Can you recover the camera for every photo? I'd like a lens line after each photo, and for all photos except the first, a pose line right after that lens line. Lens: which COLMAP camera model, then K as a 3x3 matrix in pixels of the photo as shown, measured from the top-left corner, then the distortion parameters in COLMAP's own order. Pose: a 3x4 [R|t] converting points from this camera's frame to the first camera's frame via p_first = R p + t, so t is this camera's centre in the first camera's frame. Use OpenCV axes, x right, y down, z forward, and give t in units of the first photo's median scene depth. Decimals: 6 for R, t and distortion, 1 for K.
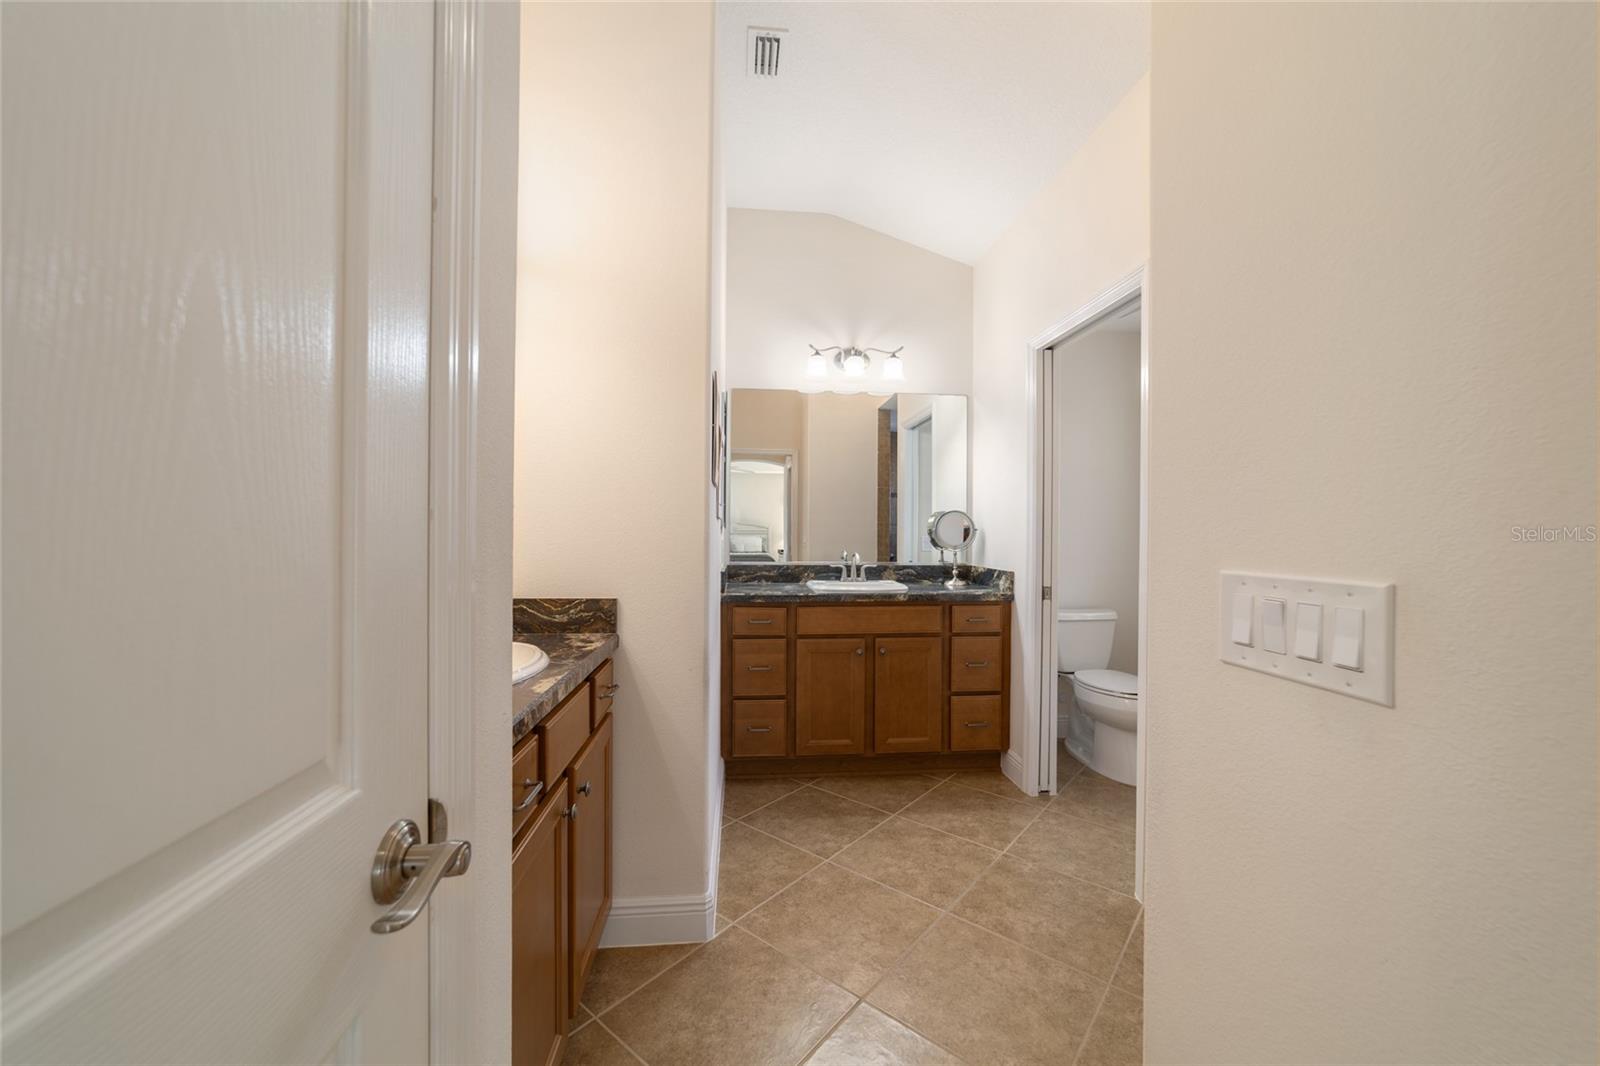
lens RADIAL K [[610.9, 0, 798.2], [0, 610.9, 532.4], [0, 0, 1]] dist [-0.011072, 0.005847]
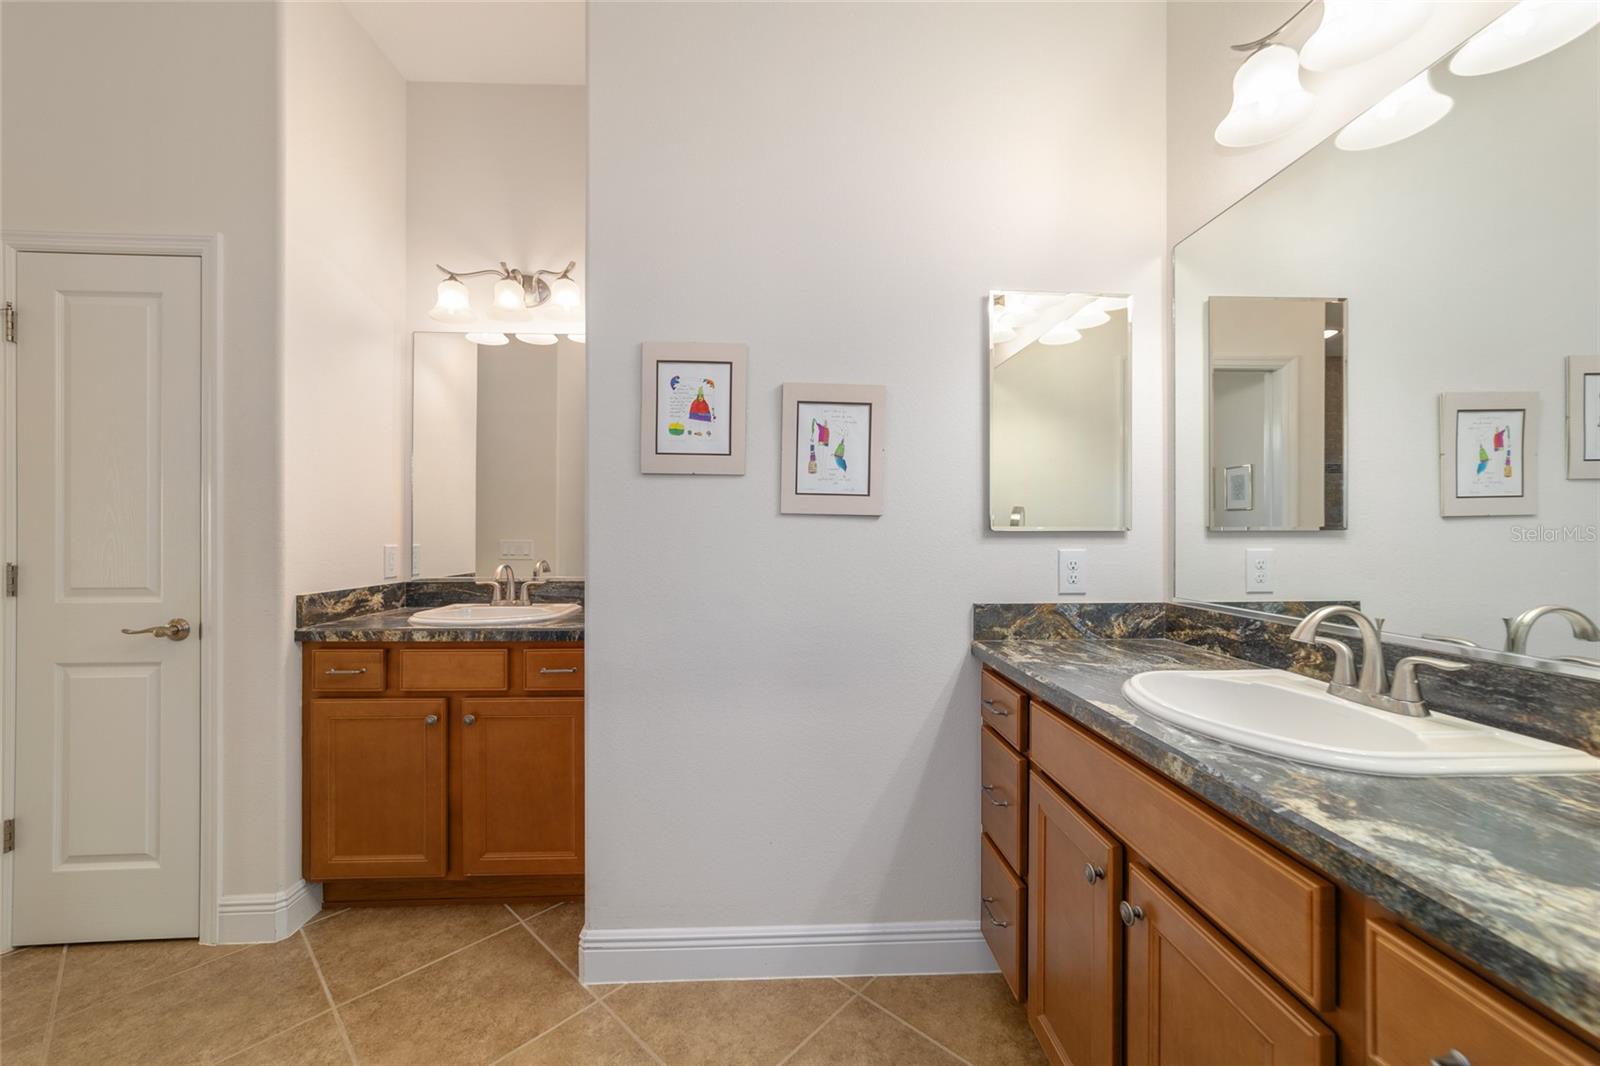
lens RADIAL K [[610.9, 0, 798.2], [0, 610.9, 532.4], [0, 0, 1]] dist [-0.011072, 0.005847]
pose [[-0.050259, -0.010127, -0.998685, 0.903575], [-0.001459, 0.999948, -0.010067, -0.000191], [0.998735, 0.000951, -0.050272, 1.629221]]
